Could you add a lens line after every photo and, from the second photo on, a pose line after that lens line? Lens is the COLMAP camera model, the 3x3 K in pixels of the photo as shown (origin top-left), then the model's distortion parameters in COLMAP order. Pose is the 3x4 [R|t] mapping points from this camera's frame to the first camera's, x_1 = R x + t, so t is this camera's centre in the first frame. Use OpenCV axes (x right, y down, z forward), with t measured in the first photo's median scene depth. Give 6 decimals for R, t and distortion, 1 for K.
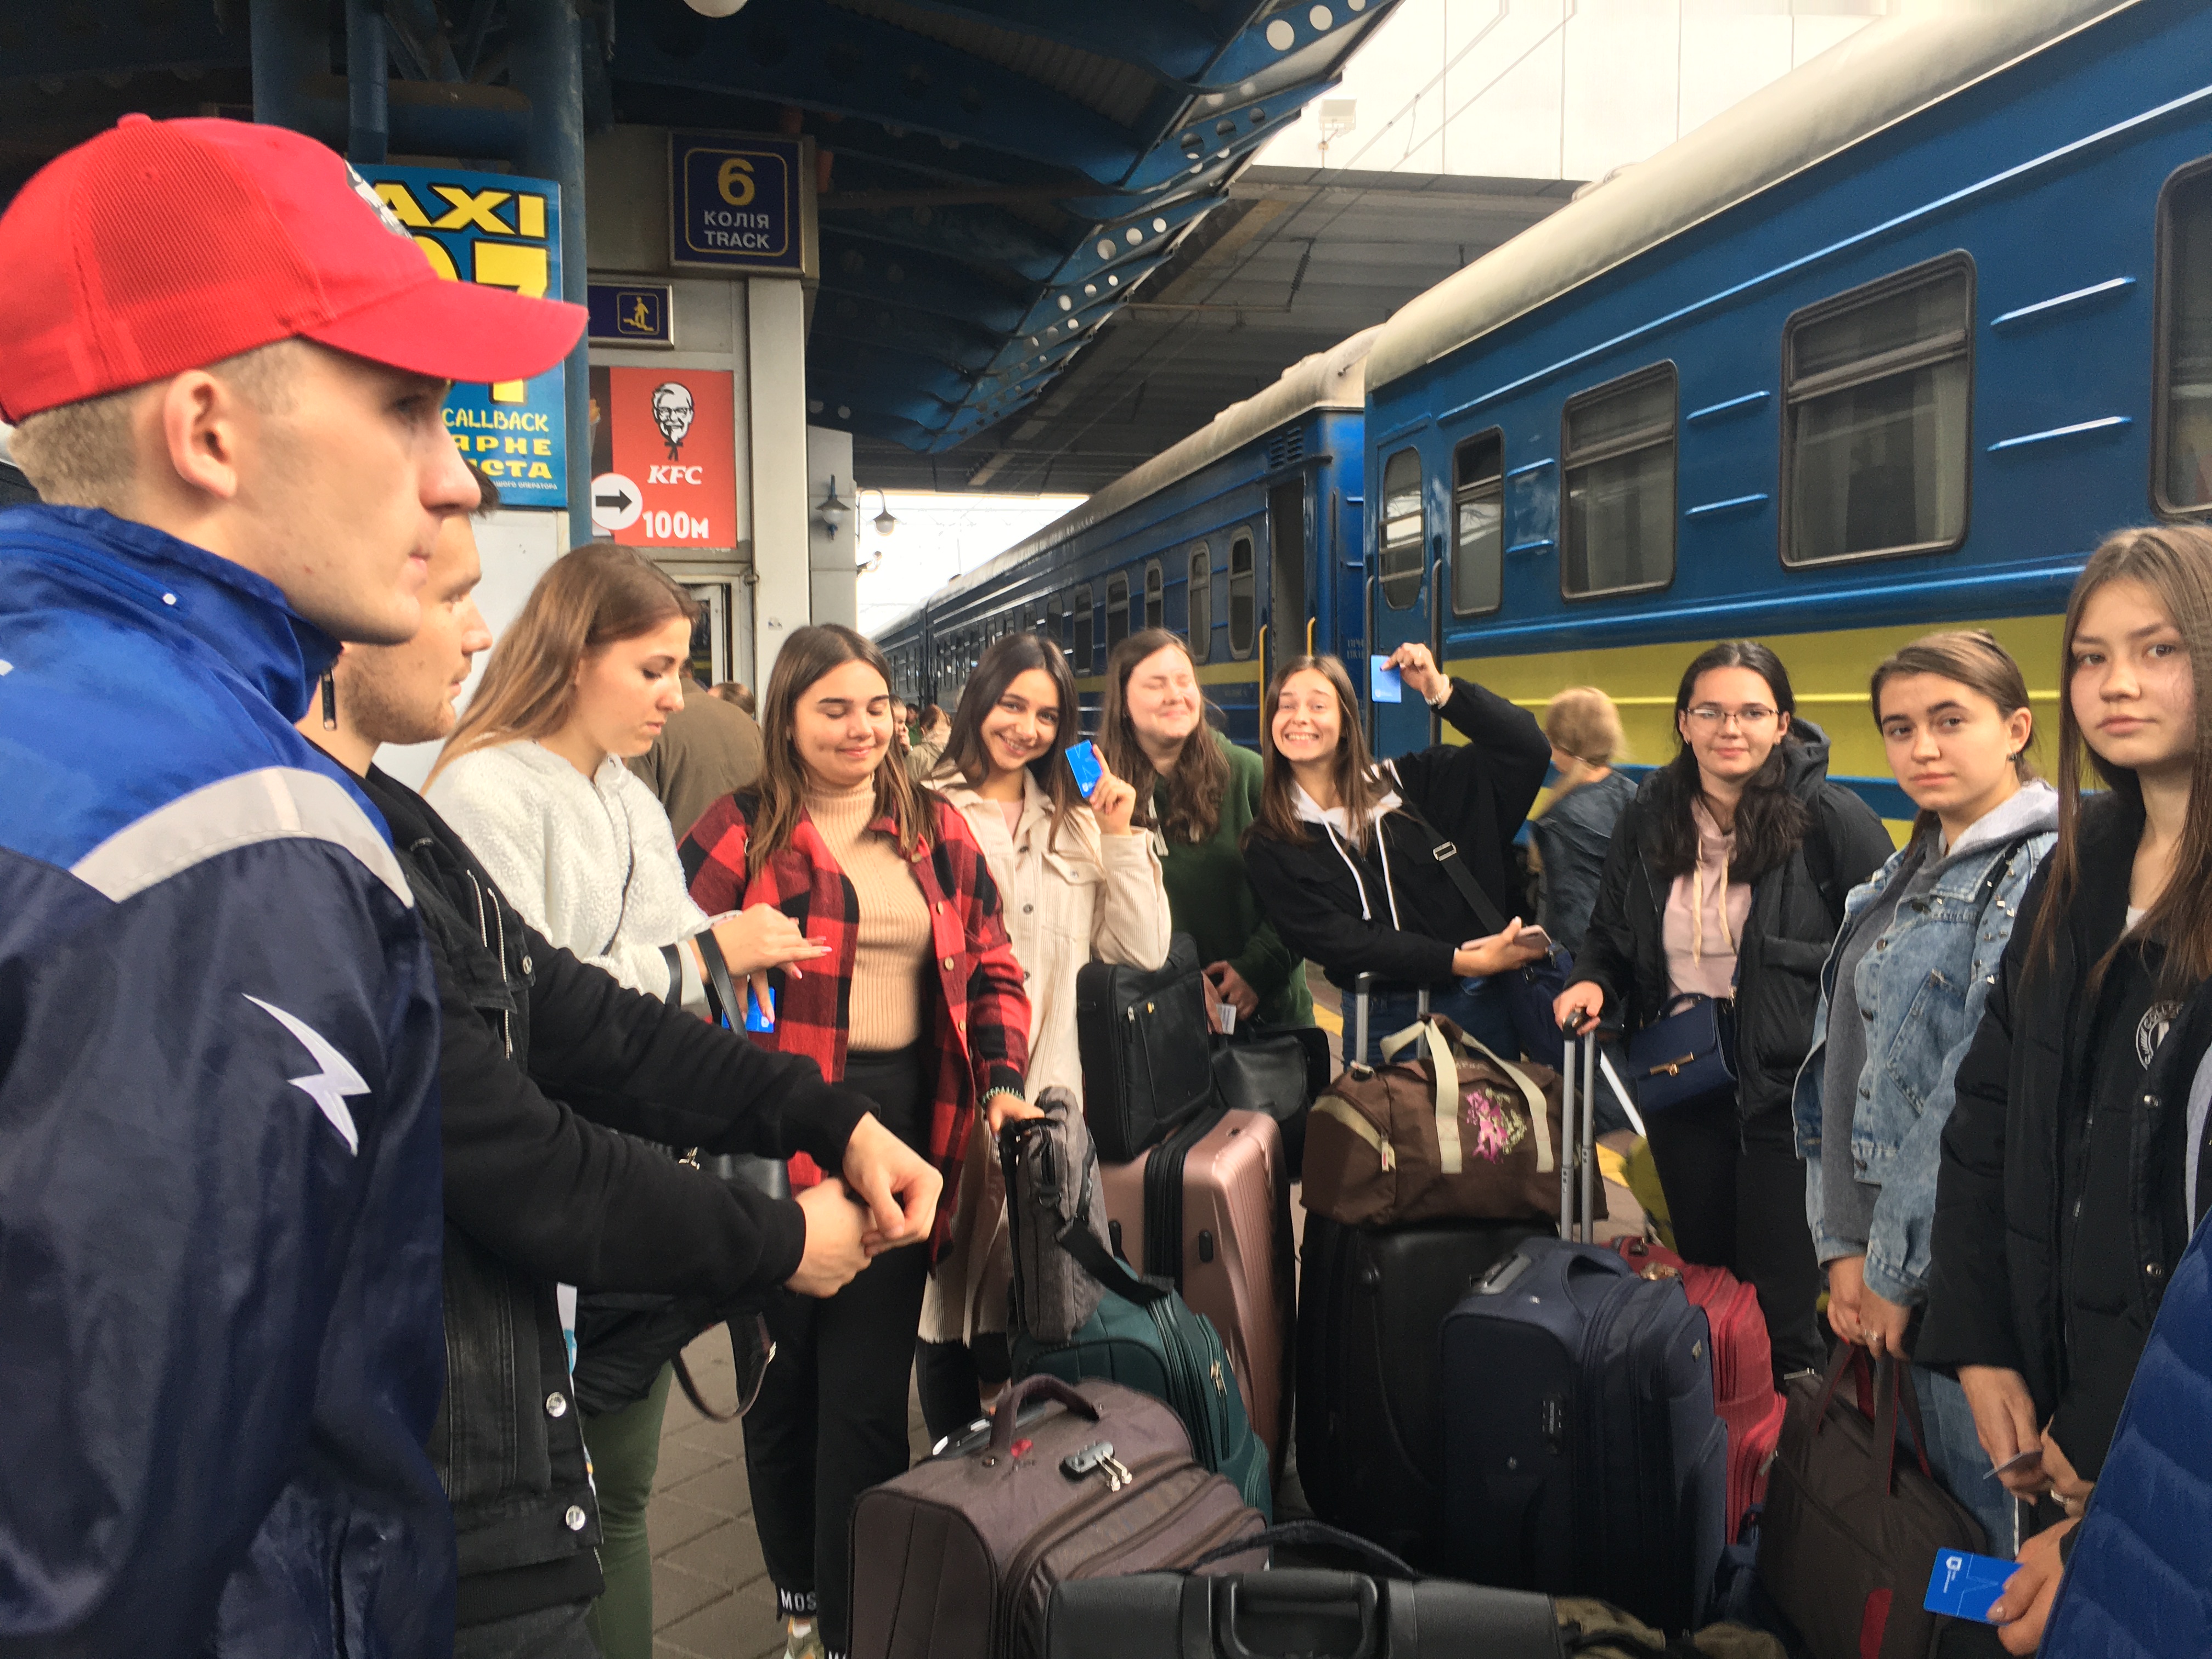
lens RADIAL K [[1840.6, 0, 1106.0], [0, 1840.6, 829.5], [0, 0, 1]] dist [0.001241, -0.009832]
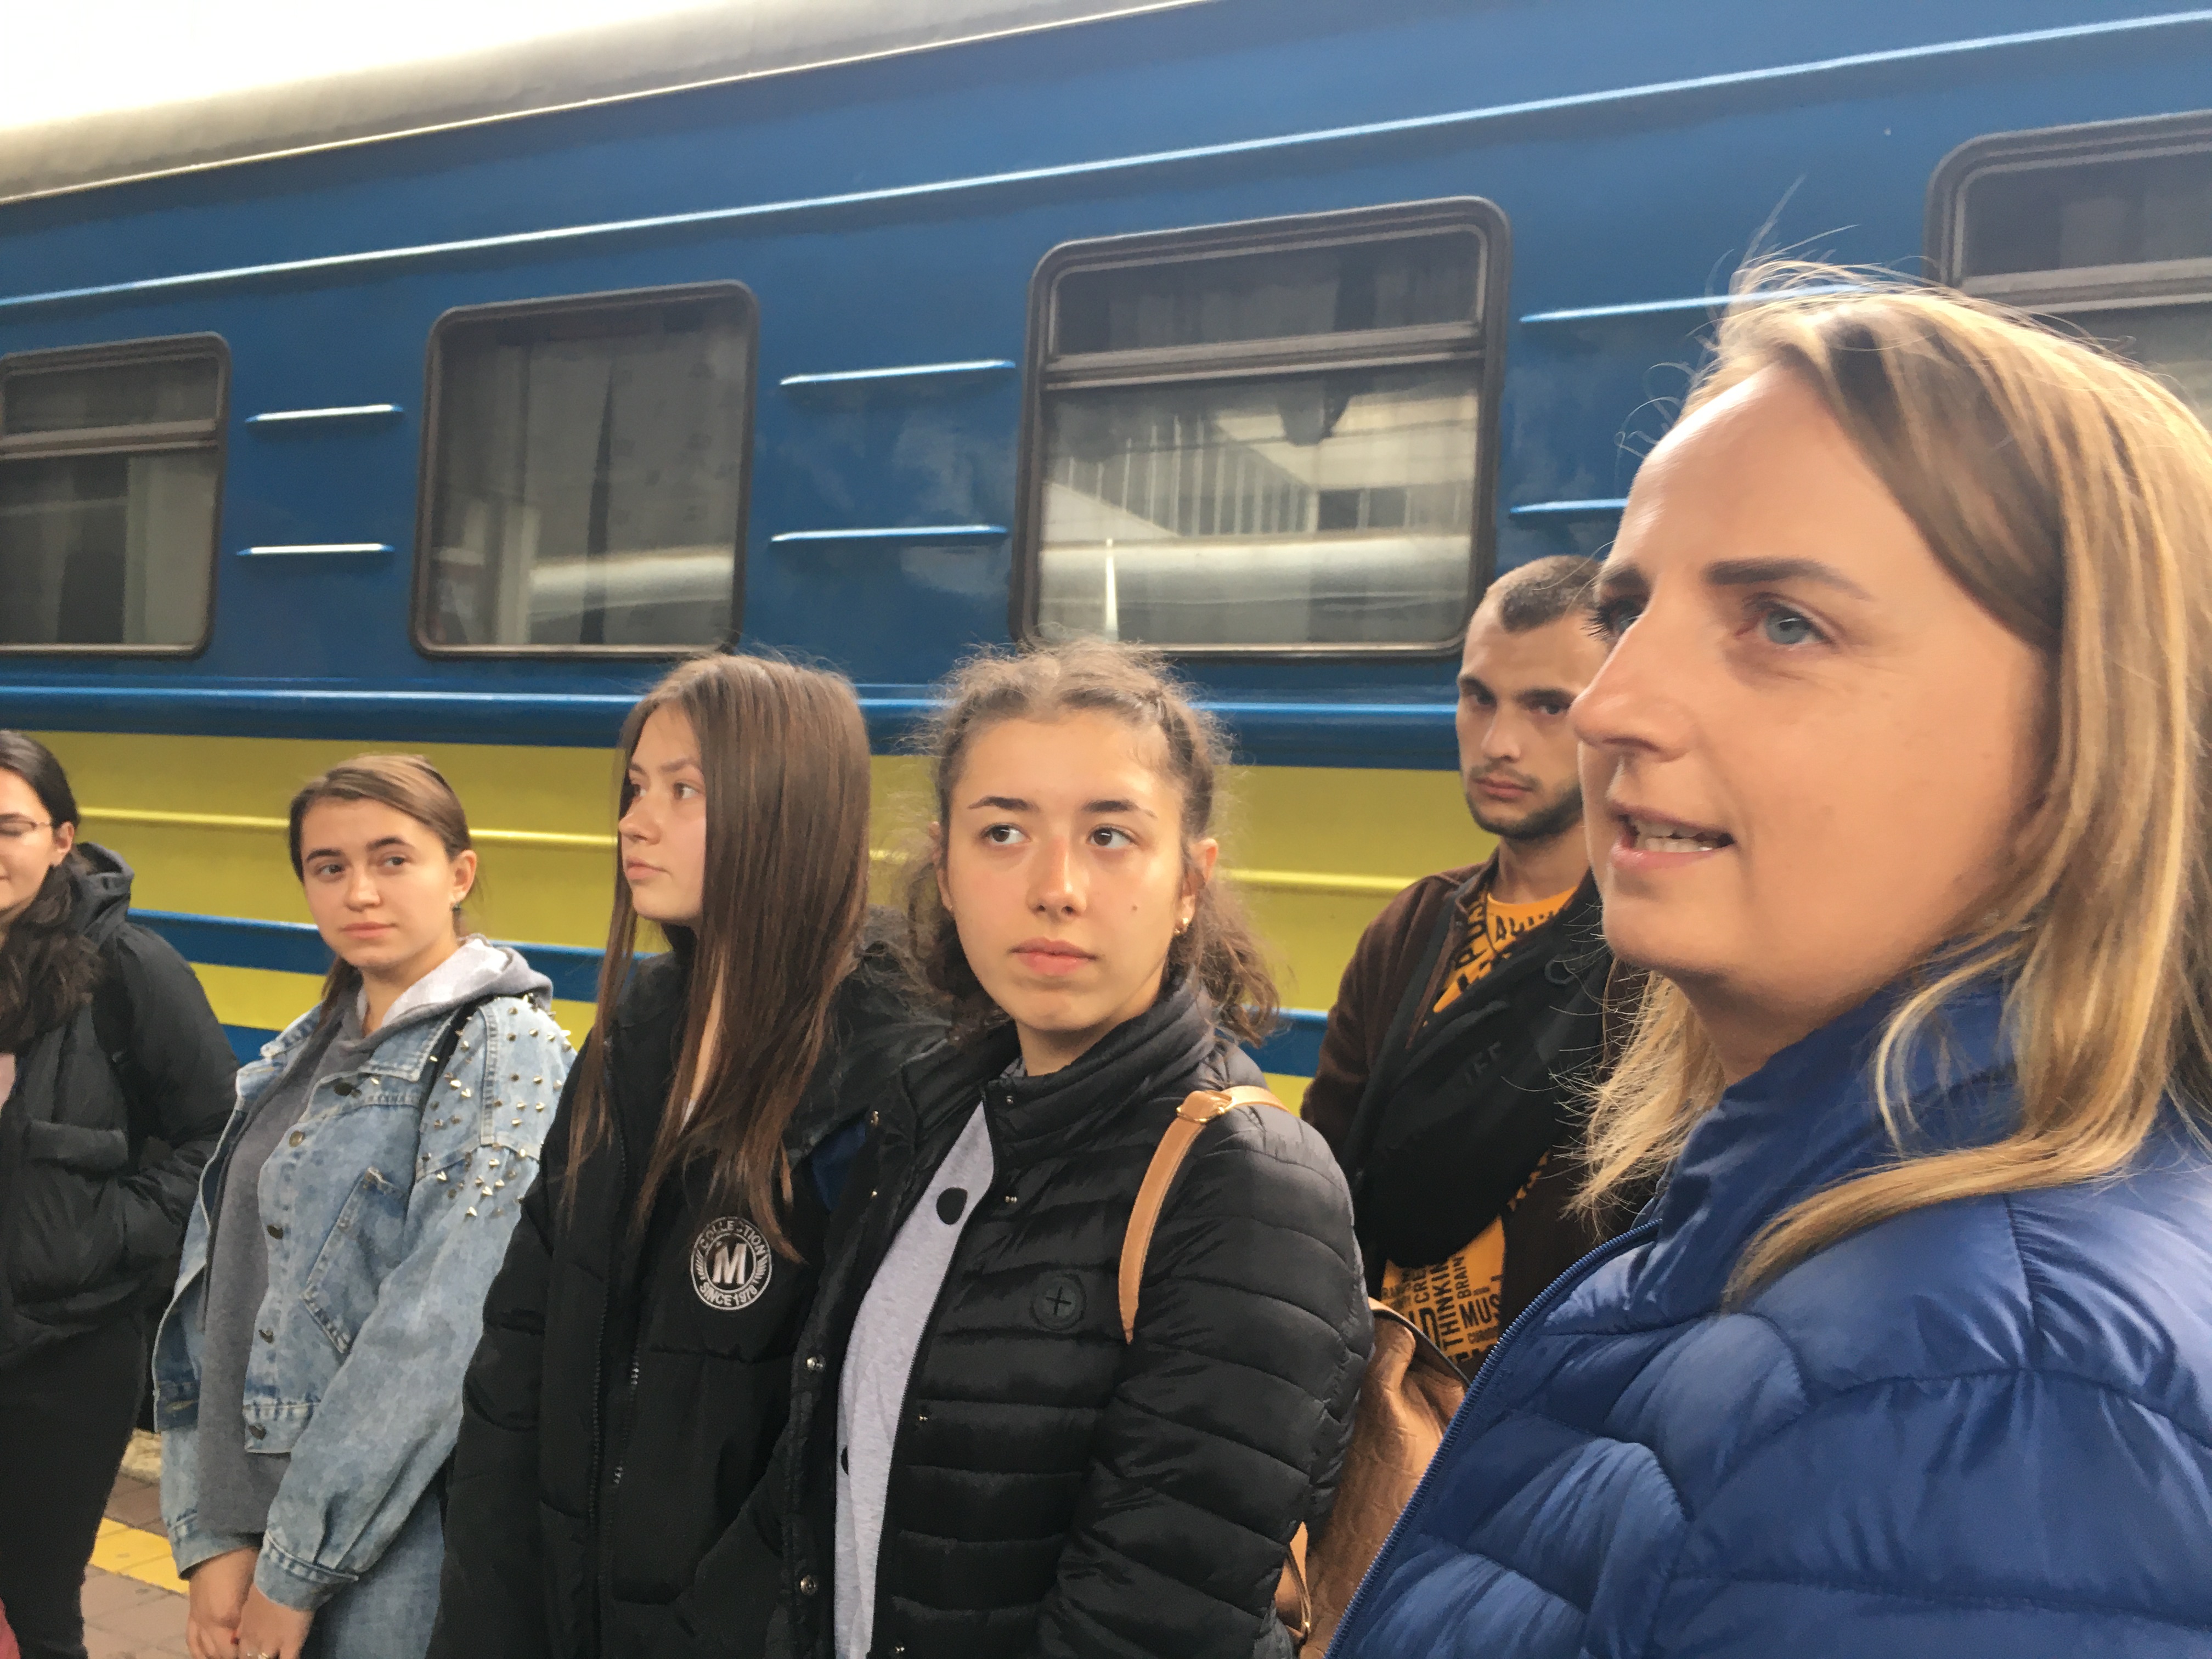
lens RADIAL K [[1942.8, 0, 1105.1], [0, 1942.8, 769.9], [0, 0, 1]] dist [0.003662, -0.007792]
pose [[0.597031, 0.090655, 0.797080, -0.048003], [-0.011198, 0.994439, -0.104714, -0.010850], [-0.802140, 0.053592, 0.594726, 0.208078]]
